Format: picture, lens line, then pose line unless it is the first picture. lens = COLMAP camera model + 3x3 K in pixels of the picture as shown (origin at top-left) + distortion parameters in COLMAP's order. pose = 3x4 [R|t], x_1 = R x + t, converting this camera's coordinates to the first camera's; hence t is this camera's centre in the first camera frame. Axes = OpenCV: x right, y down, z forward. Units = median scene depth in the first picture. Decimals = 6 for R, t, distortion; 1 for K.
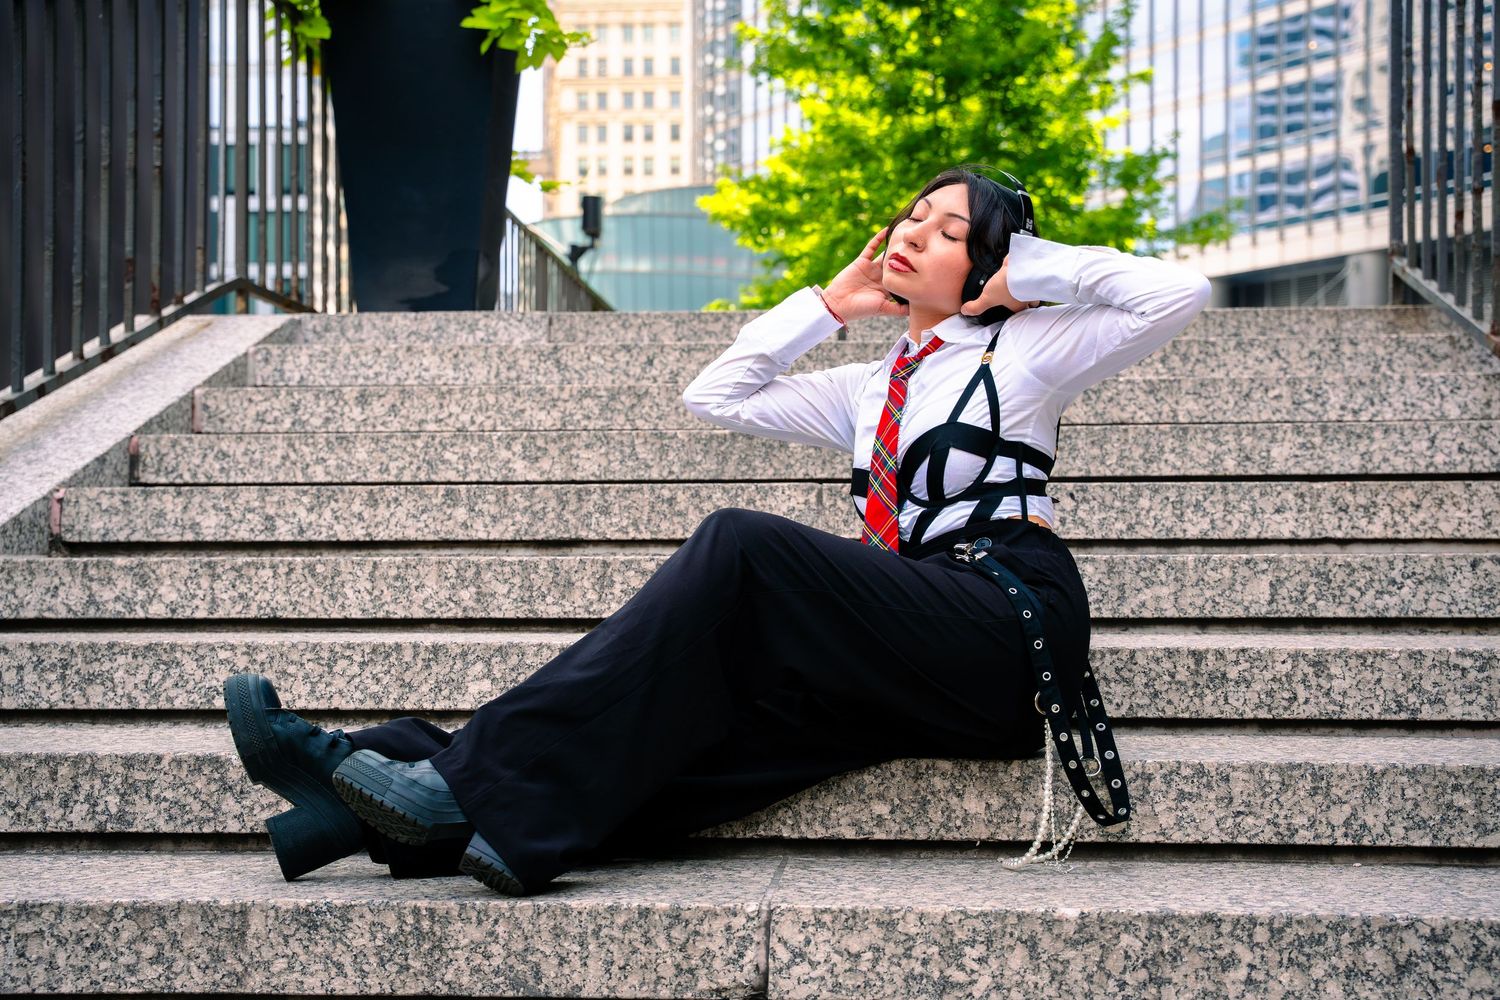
lens RADIAL K [[1992.2, 0, 750.0], [0, 1992.2, 500.0], [0, 0, 1]] dist [0.026947, 0.092713]
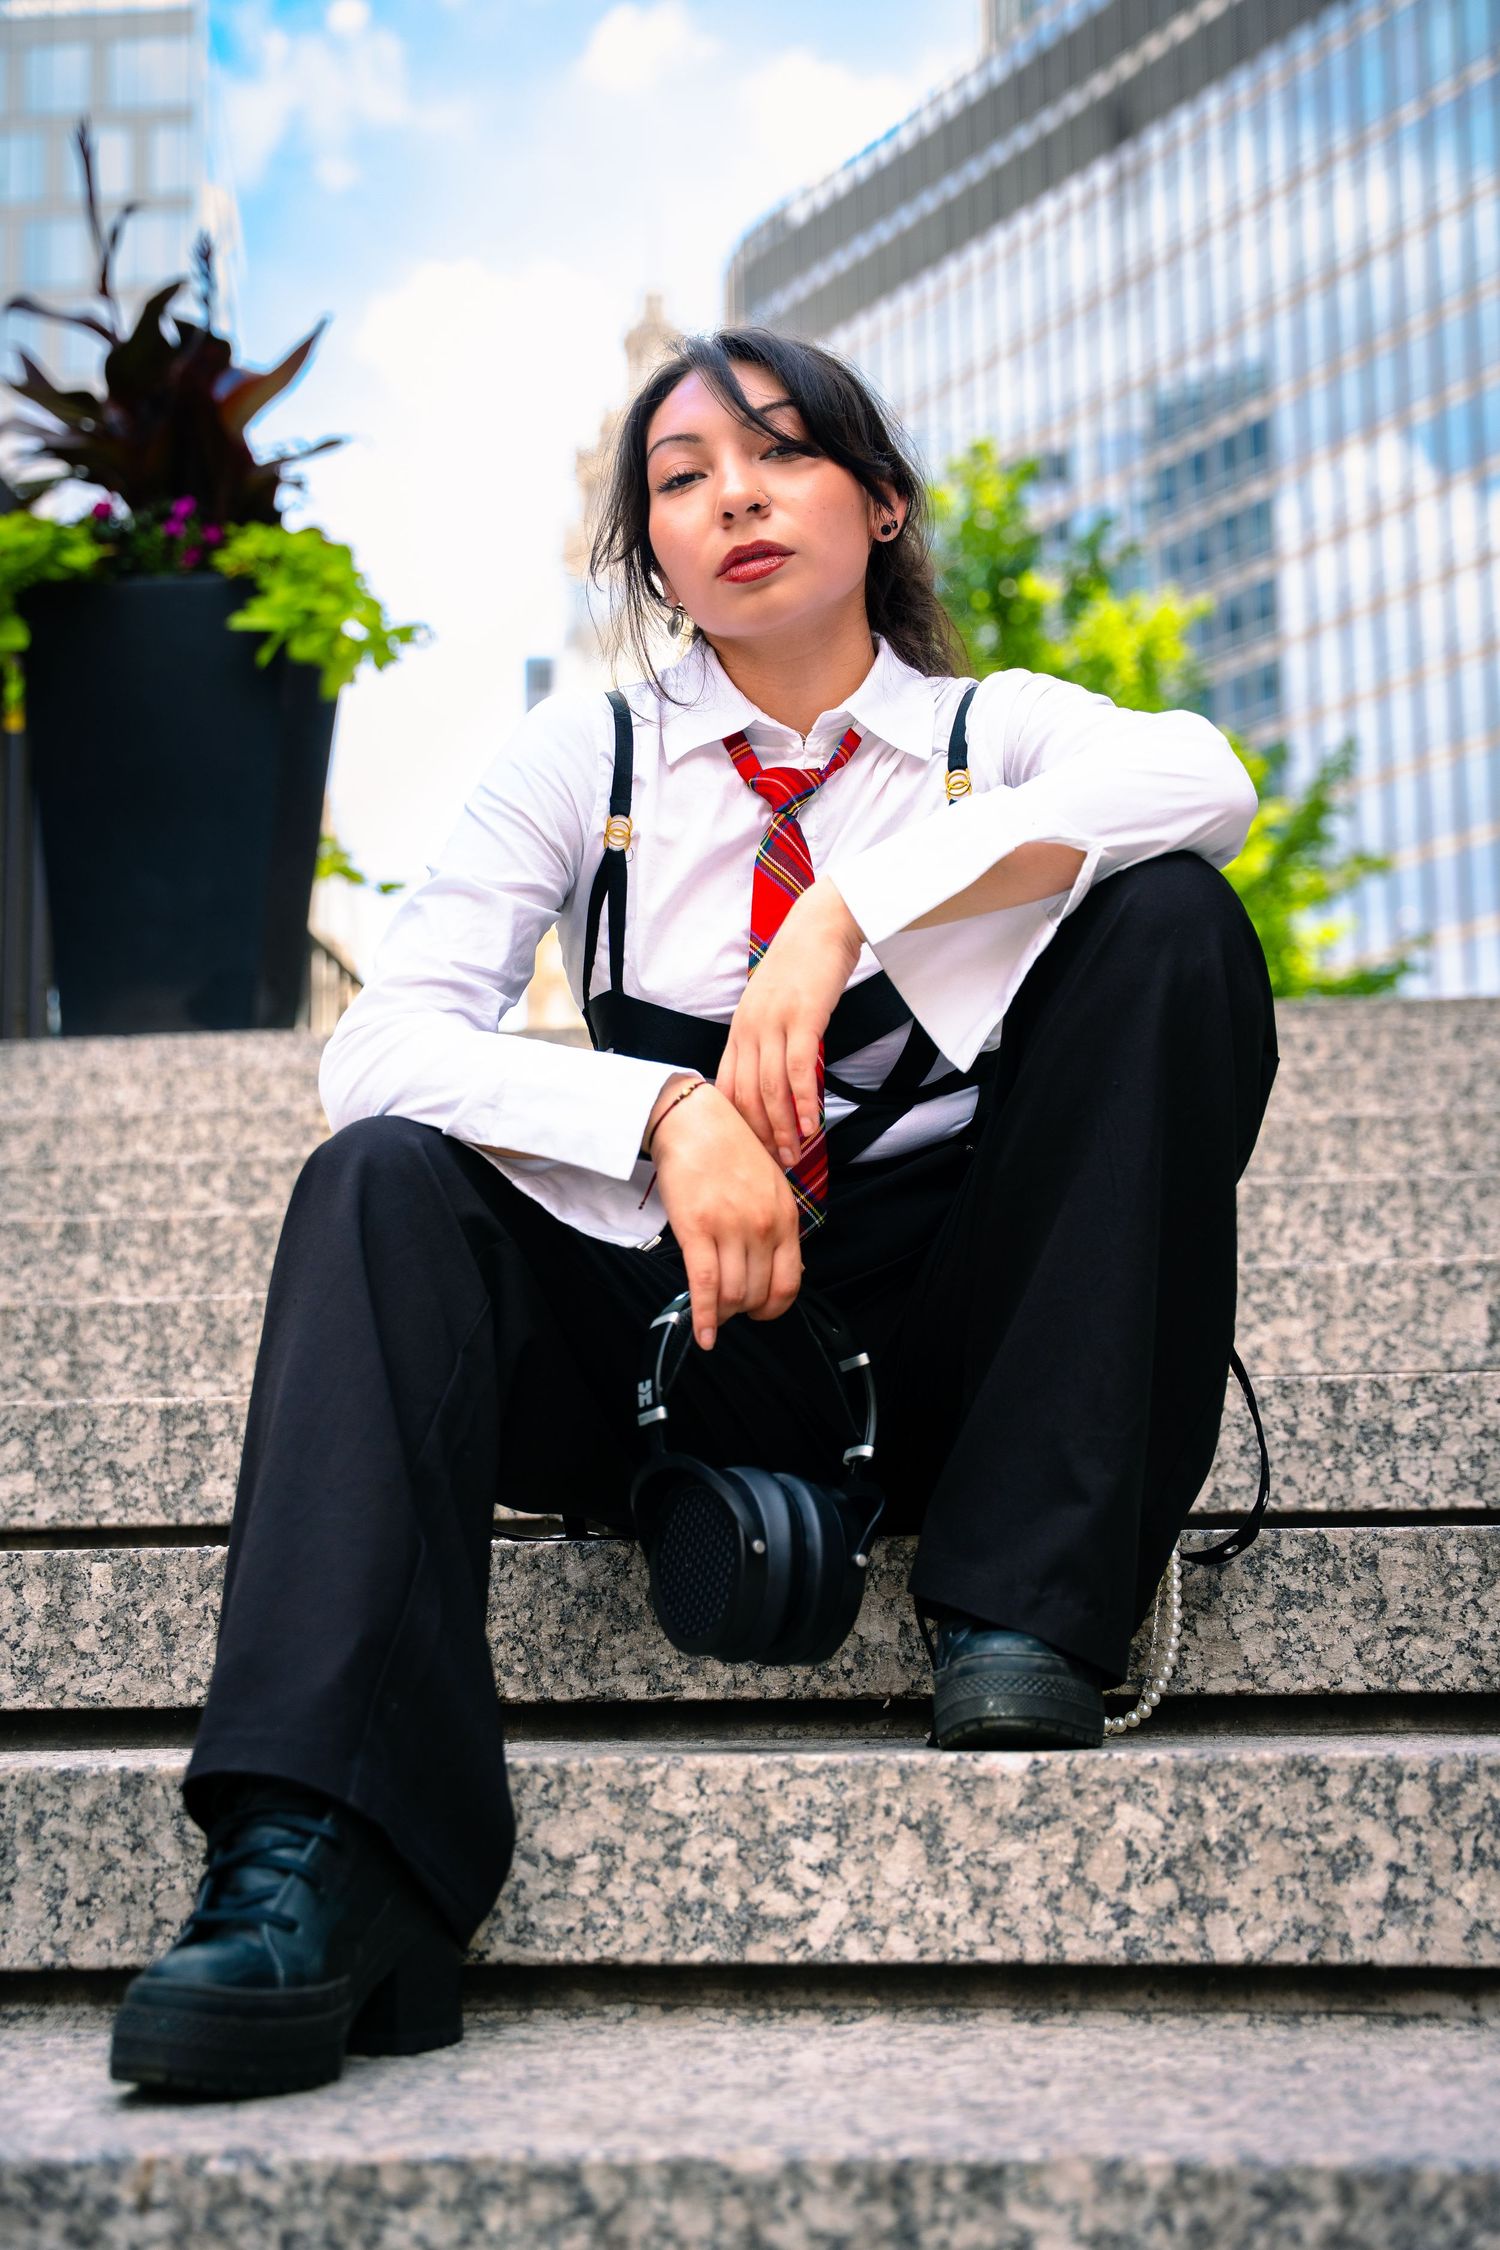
lens RADIAL K [[2854.2, 0, 750.0], [0, 2854.2, 1125.0], [0, 0, 1]] dist [0.016184, 0.229089]
pose [[0.999170, -0.020537, -0.035167, 0.108763], [0.014845, 0.987793, -0.155062, 0.139947], [0.037923, 0.154412, 0.987279, 0.261076]]
